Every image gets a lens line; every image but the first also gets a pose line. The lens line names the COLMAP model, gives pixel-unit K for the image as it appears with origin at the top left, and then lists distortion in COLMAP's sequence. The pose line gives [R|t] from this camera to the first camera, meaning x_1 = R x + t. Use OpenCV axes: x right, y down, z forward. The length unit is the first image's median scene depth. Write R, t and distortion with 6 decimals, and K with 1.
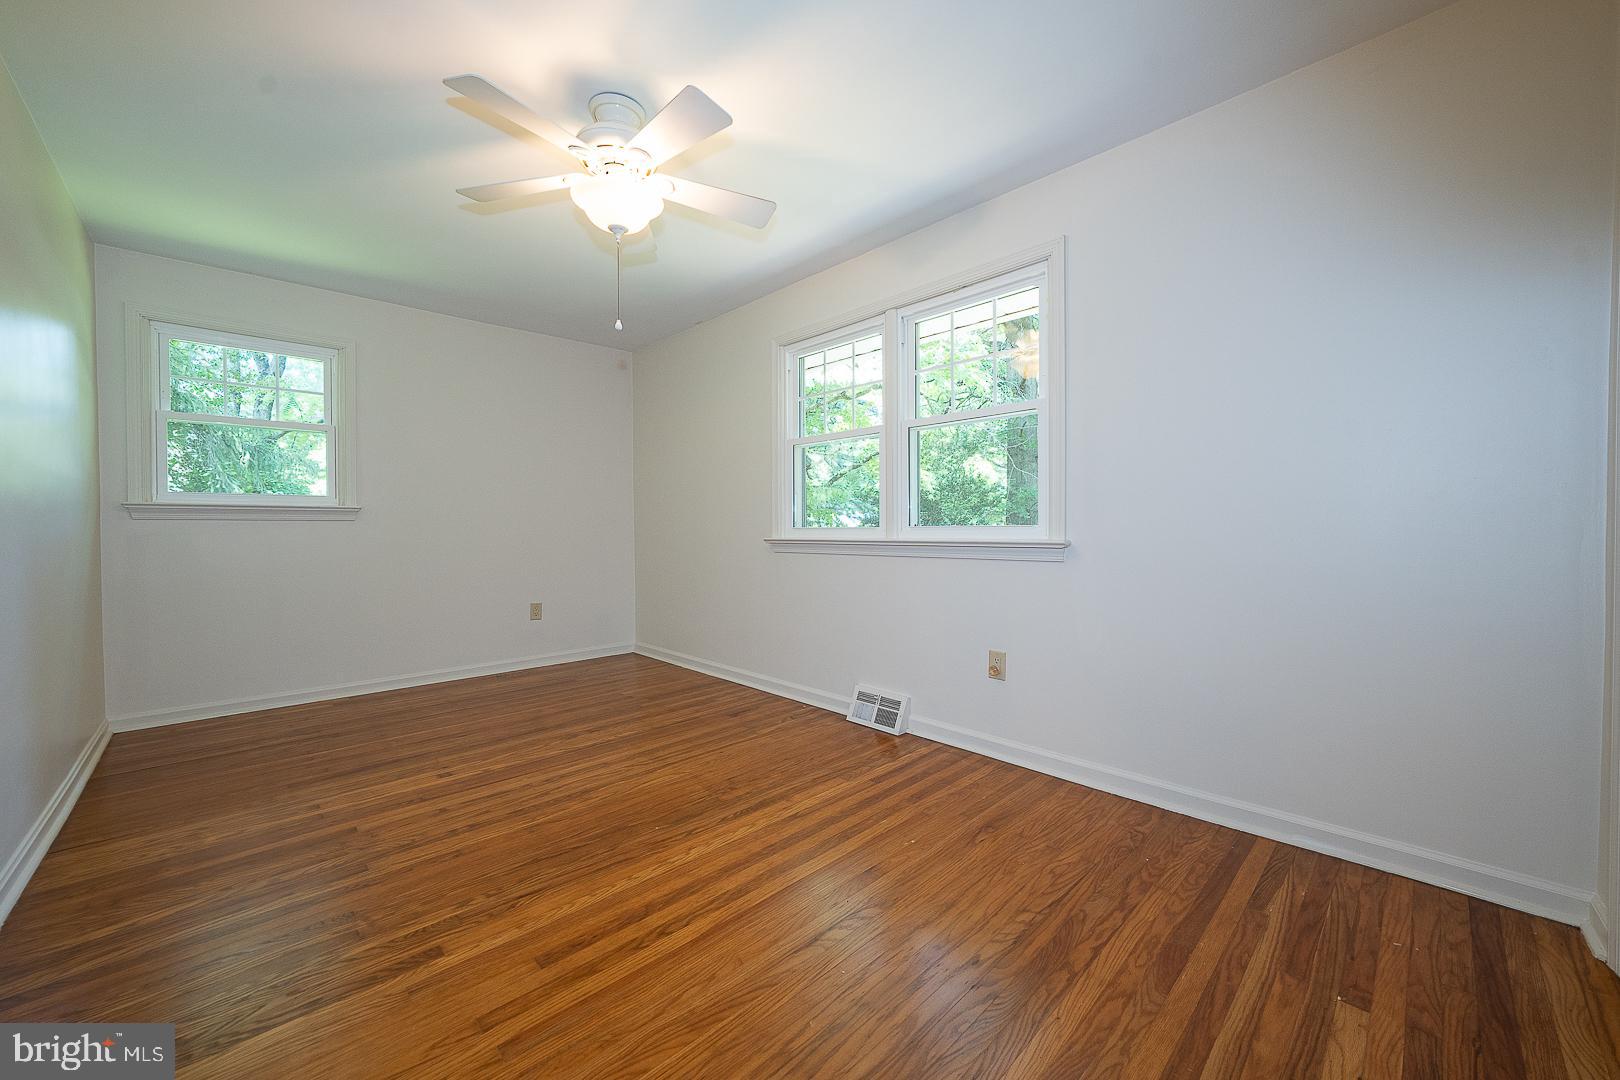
lens RADIAL K [[608.7, 0, 810.0], [0, 608.7, 540.0], [0, 0, 1]] dist [0.000001, 0.000157]
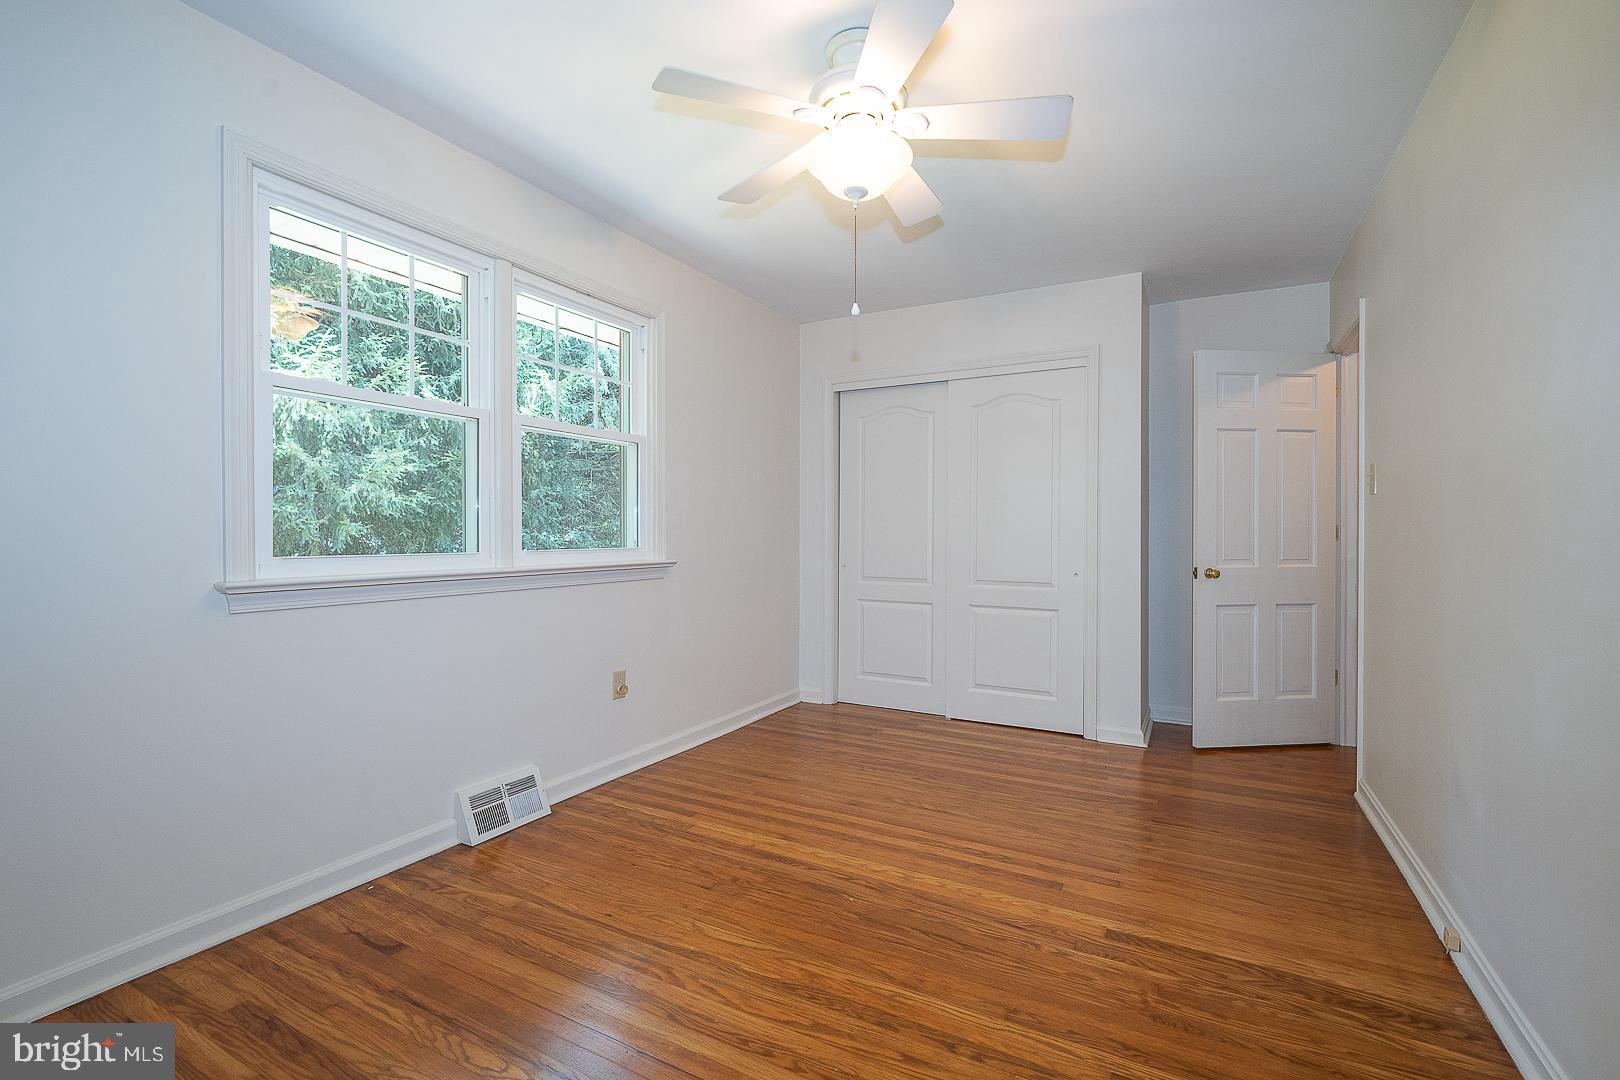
lens RADIAL K [[716.8, 0, 808.4], [0, 716.8, 544.2], [0, 0, 1]] dist [0.018934, -0.000061]
pose [[-0.299596, -0.002530, 0.954063, -1.185352], [0.015403, 0.999853, 0.007488, -0.045028], [-0.953942, 0.016939, -0.299513, 1.323049]]
